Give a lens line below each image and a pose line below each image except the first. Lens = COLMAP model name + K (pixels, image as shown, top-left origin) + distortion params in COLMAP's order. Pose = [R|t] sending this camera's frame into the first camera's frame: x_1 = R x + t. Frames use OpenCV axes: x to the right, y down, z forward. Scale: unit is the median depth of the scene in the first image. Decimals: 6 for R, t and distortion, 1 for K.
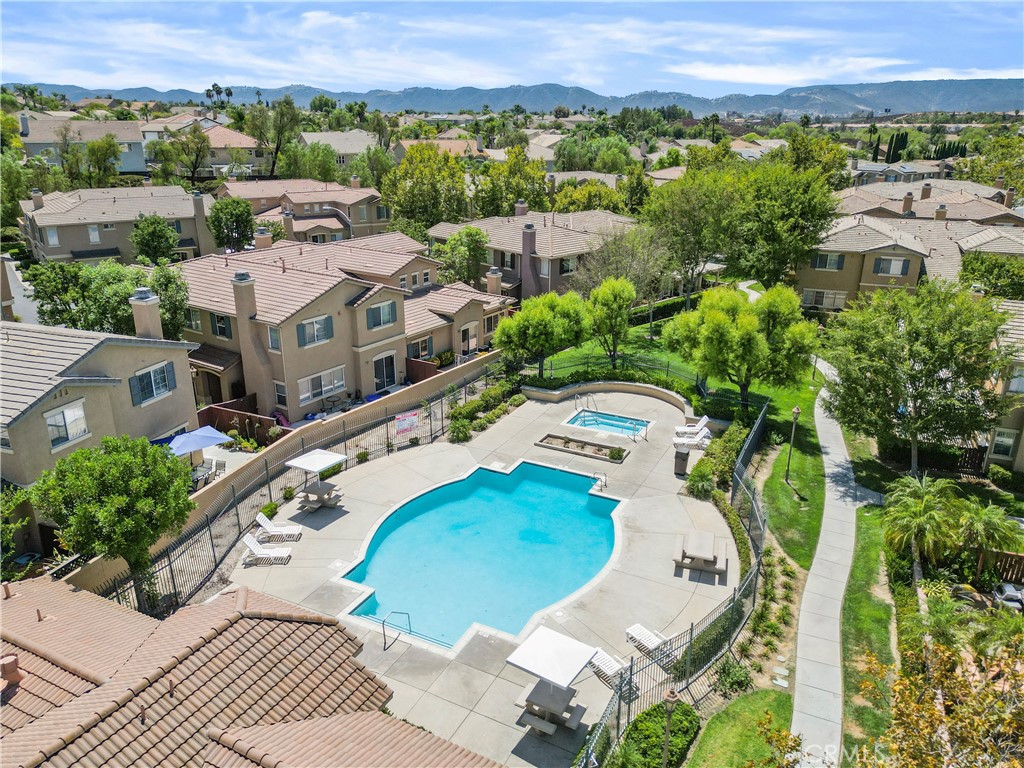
lens RADIAL K [[771.6, 0, 518.6], [0, 771.6, 384.2], [0, 0, 1]] dist [0.090648, -0.106103]
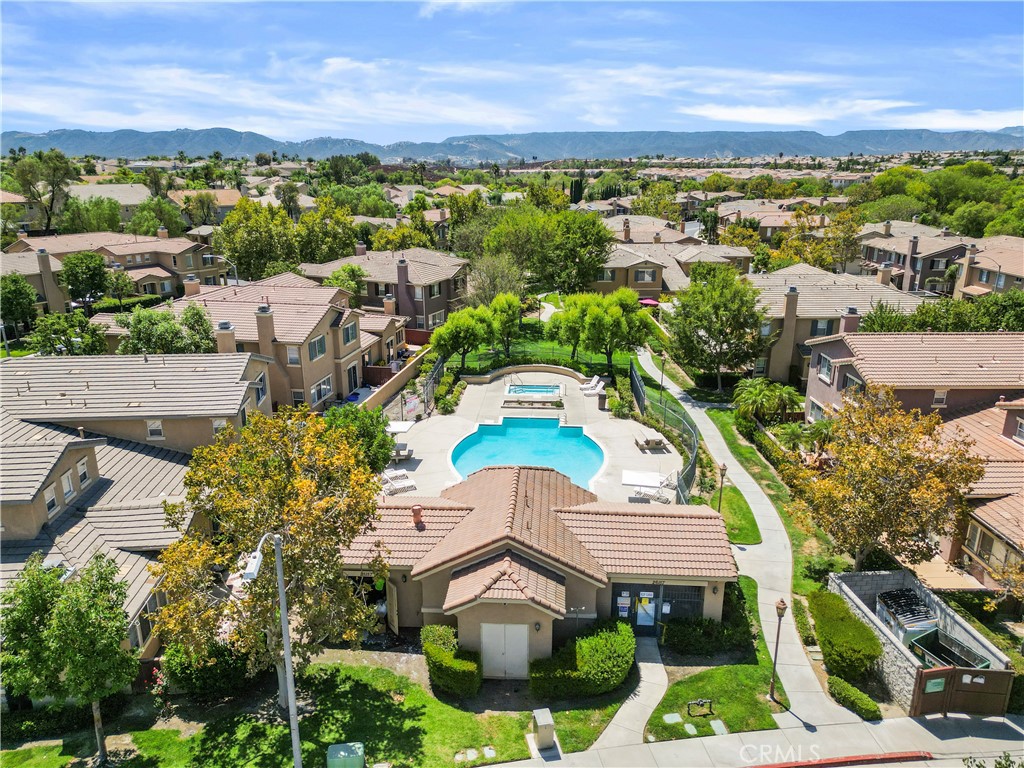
lens RADIAL K [[771.6, 0, 518.6], [0, 771.6, 384.2], [0, 0, 1]] dist [0.090648, -0.106103]
pose [[0.908598, -0.120503, 0.399910, -0.446242], [0.139463, 0.990054, -0.018532, 0.057656], [-0.393699, 0.072610, 0.916367, -0.283664]]
